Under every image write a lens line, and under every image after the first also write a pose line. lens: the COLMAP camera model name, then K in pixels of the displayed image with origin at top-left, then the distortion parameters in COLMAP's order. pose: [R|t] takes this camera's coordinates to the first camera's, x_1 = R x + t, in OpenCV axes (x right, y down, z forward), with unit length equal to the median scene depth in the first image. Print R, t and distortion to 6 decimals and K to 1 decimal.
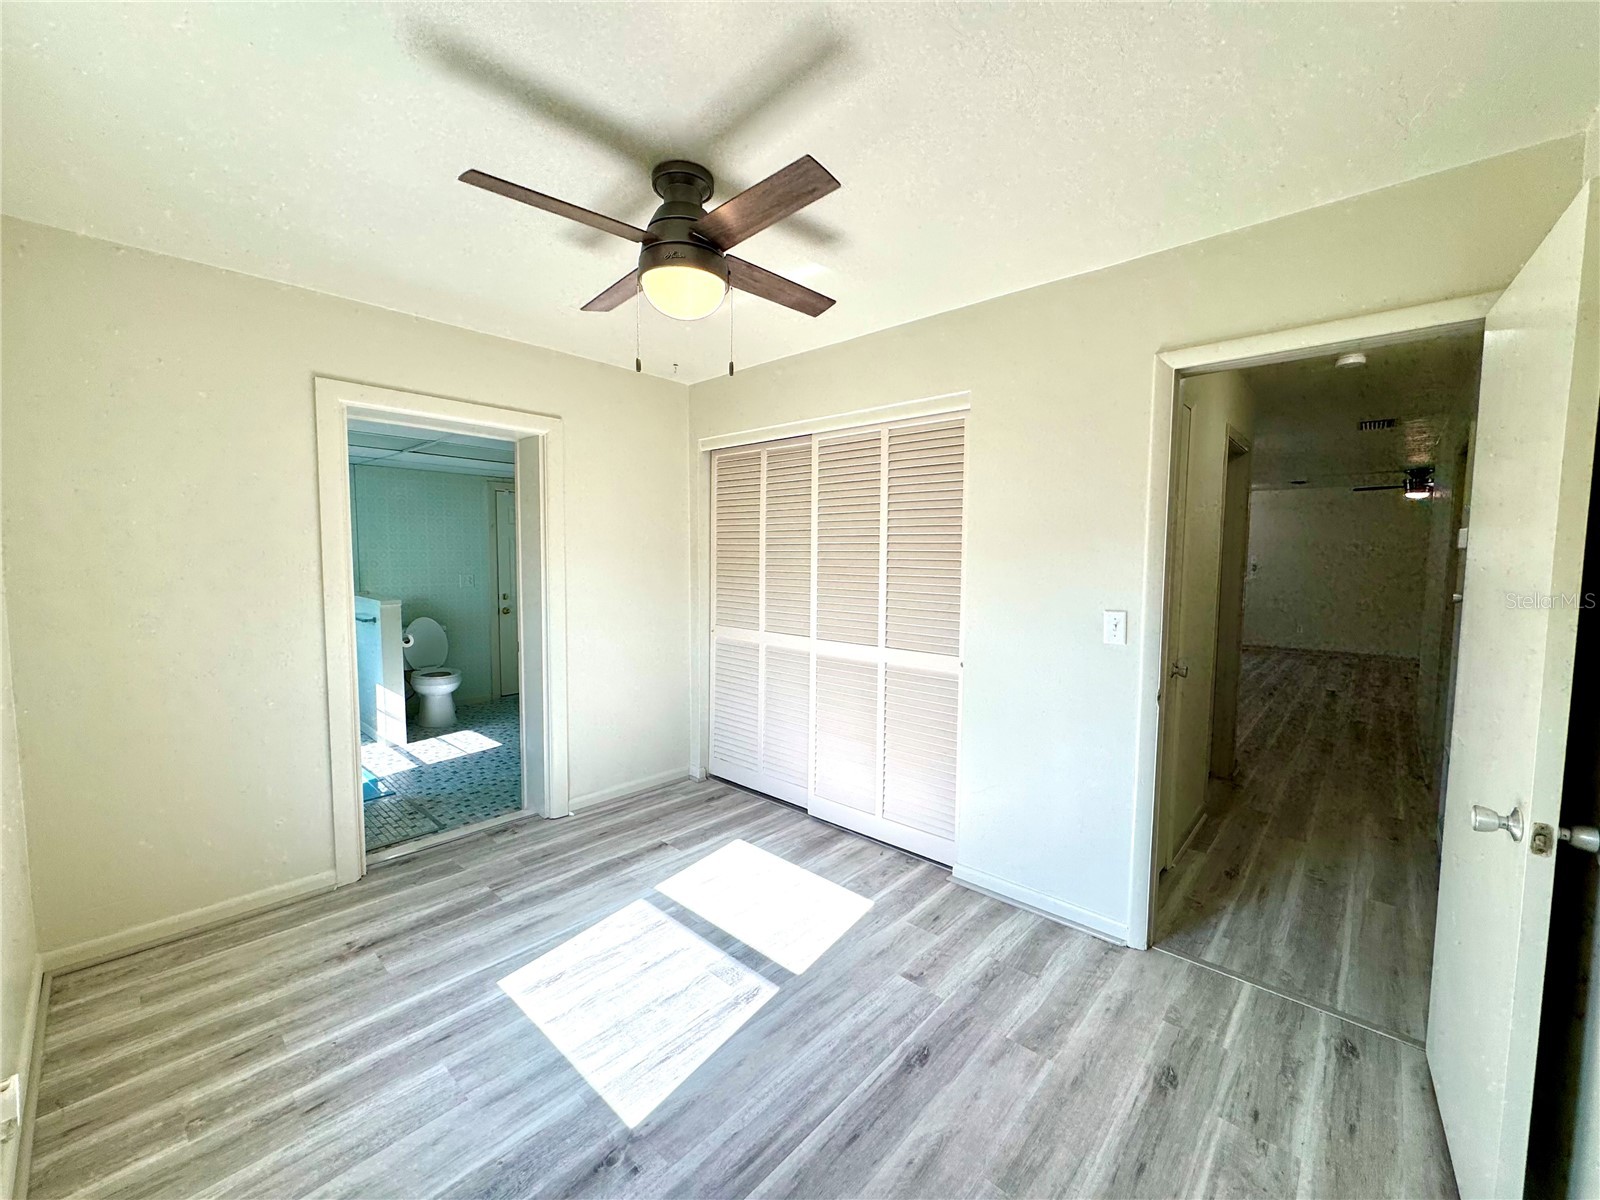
lens RADIAL K [[638.1, 0, 800.3], [0, 638.1, 599.6], [0, 0, 1]] dist [-0.001451, 0.000233]
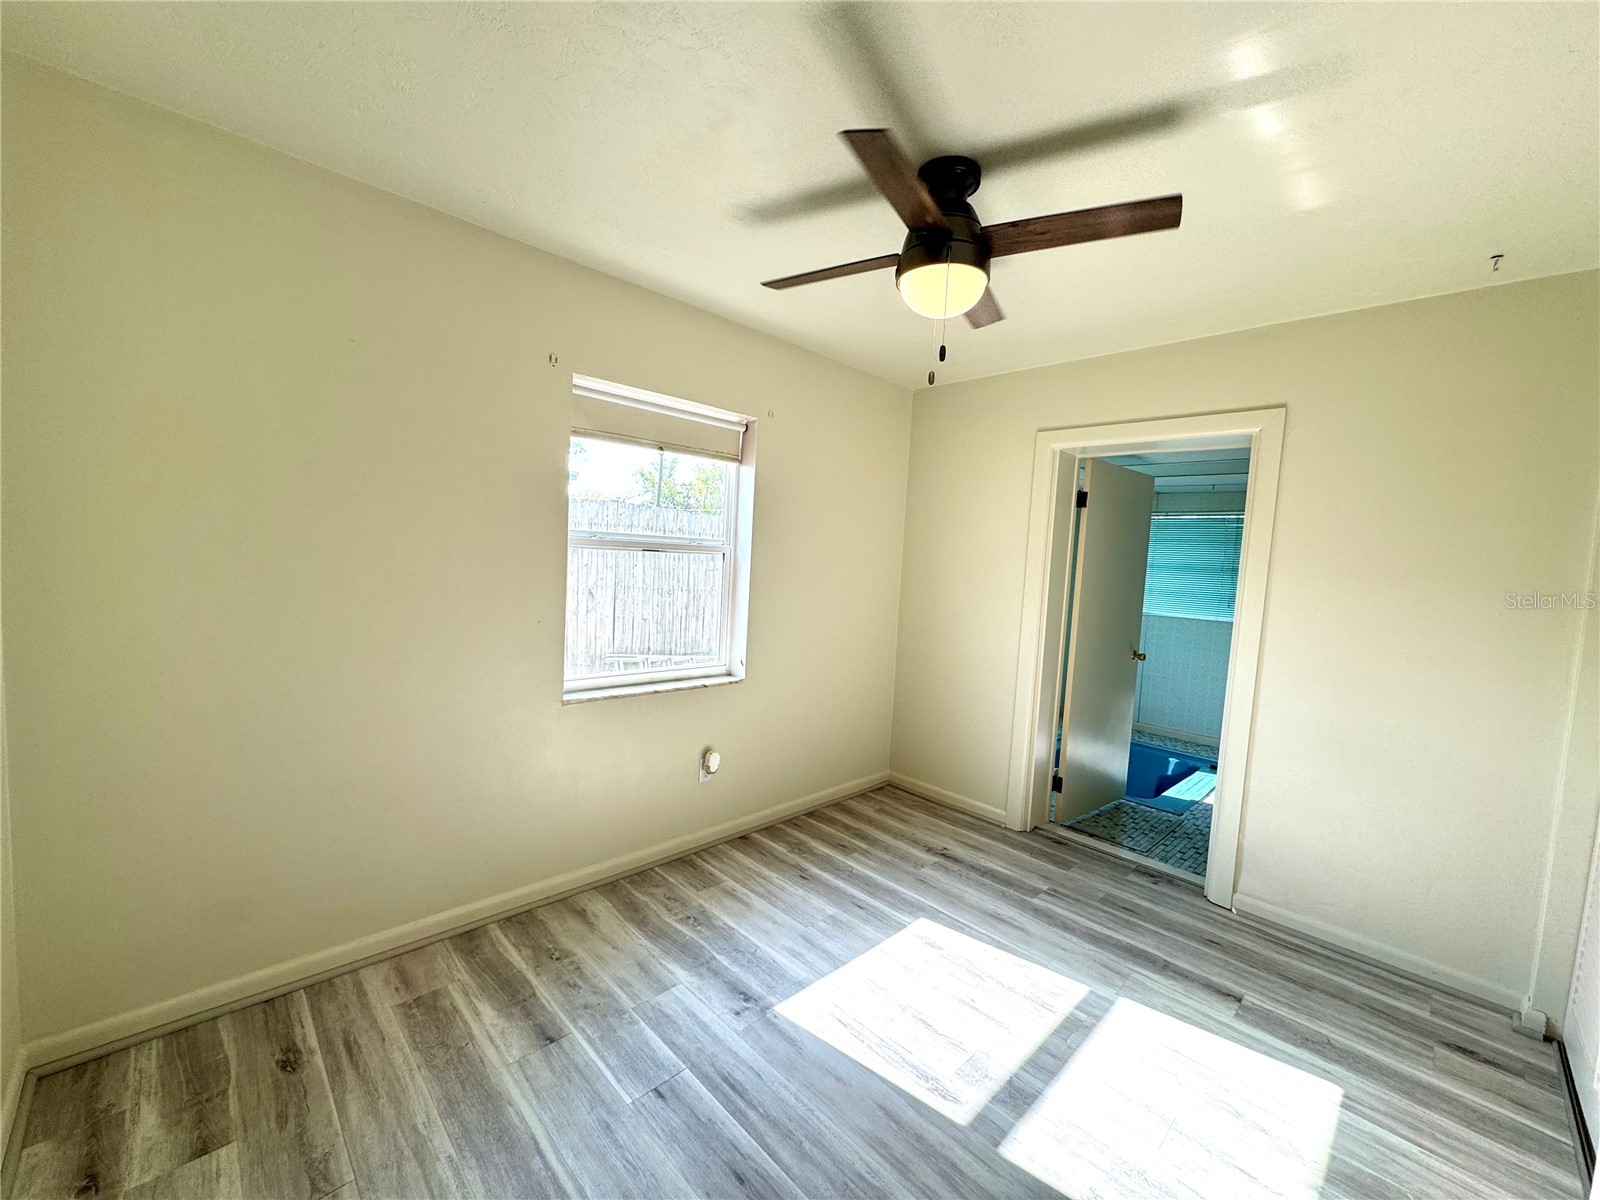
lens RADIAL K [[638.1, 0, 801.8], [0, 638.1, 603.7], [0, 0, 1]] dist [-0.001451, 0.000233]
pose [[-0.057096, 0.064199, -0.996302, 0.628347], [-0.125592, 0.989541, 0.070961, -0.038298], [0.990438, 0.129179, -0.048436, 0.680771]]
